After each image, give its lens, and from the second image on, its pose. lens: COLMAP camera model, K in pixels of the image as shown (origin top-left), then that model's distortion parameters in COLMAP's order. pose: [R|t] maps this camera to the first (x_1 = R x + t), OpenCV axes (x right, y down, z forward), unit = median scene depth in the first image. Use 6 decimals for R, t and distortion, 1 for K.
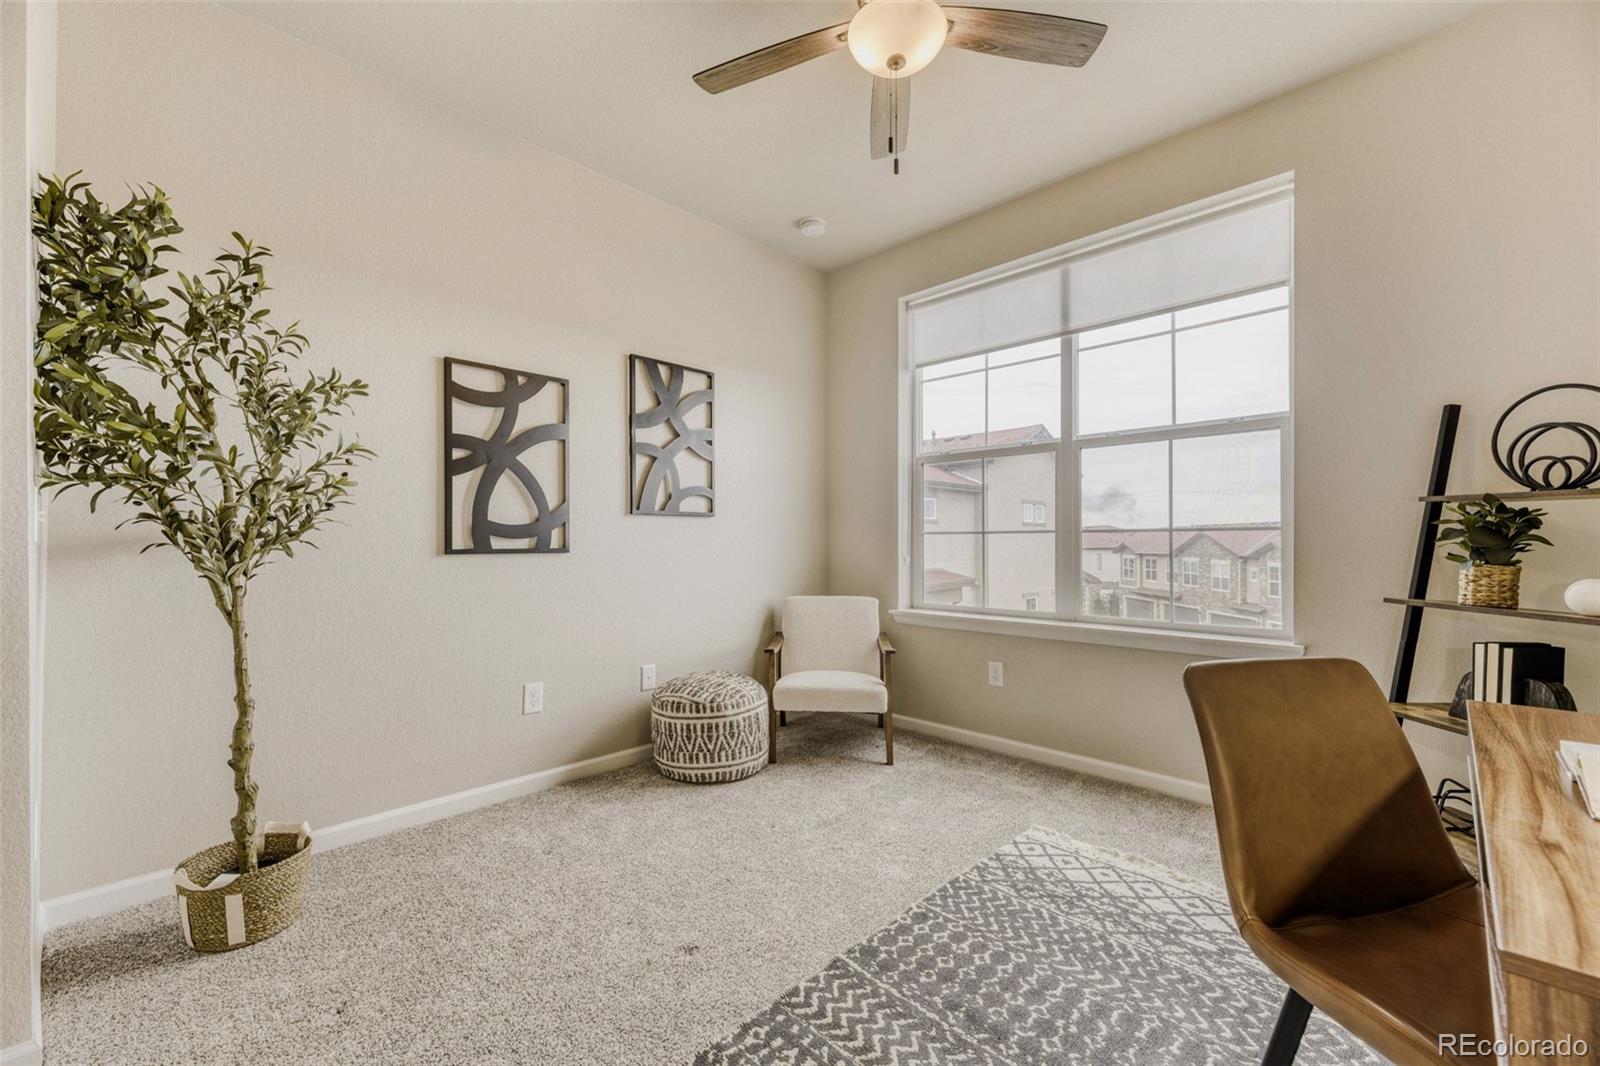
lens RADIAL K [[659.4, 0, 798.0], [0, 659.4, 537.2], [0, 0, 1]] dist [0.000525, -0.000501]
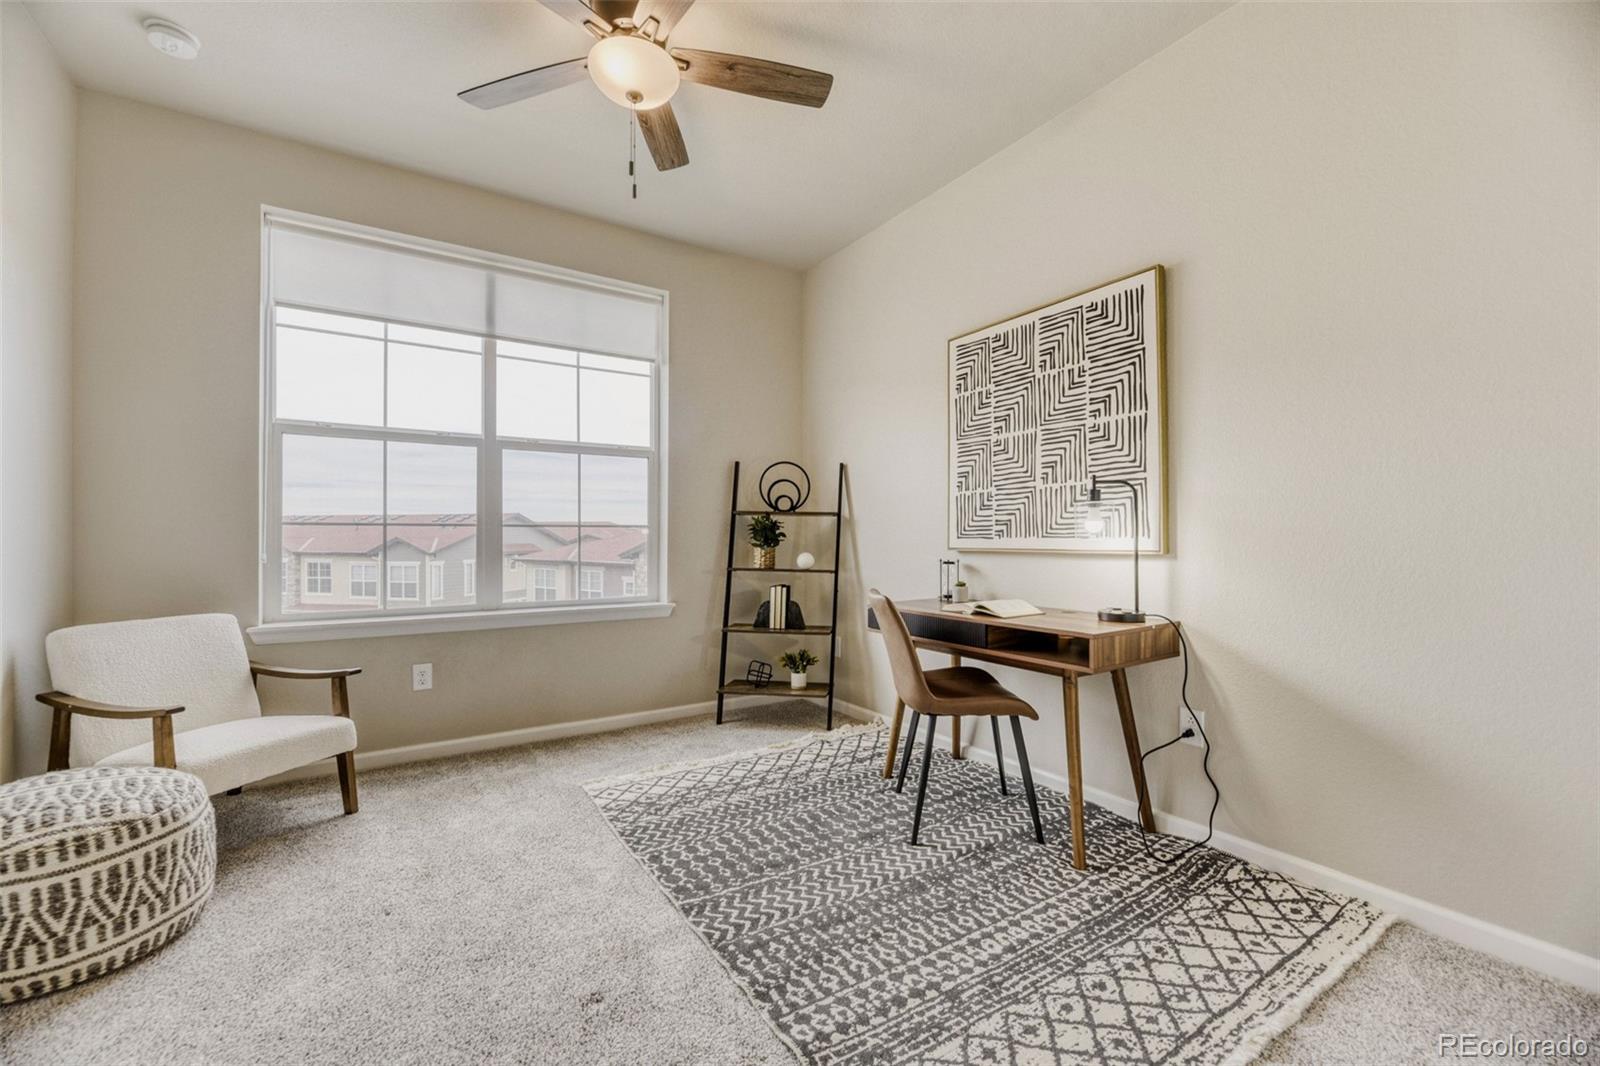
lens RADIAL K [[659.4, 0, 798.0], [0, 659.4, 537.2], [0, 0, 1]] dist [0.000525, -0.000501]
pose [[0.206788, 0.003707, 0.978379, -0.581893], [-0.007835, 0.999967, -0.002132, 0.009710], [-0.978354, -0.007225, 0.206810, 0.339750]]
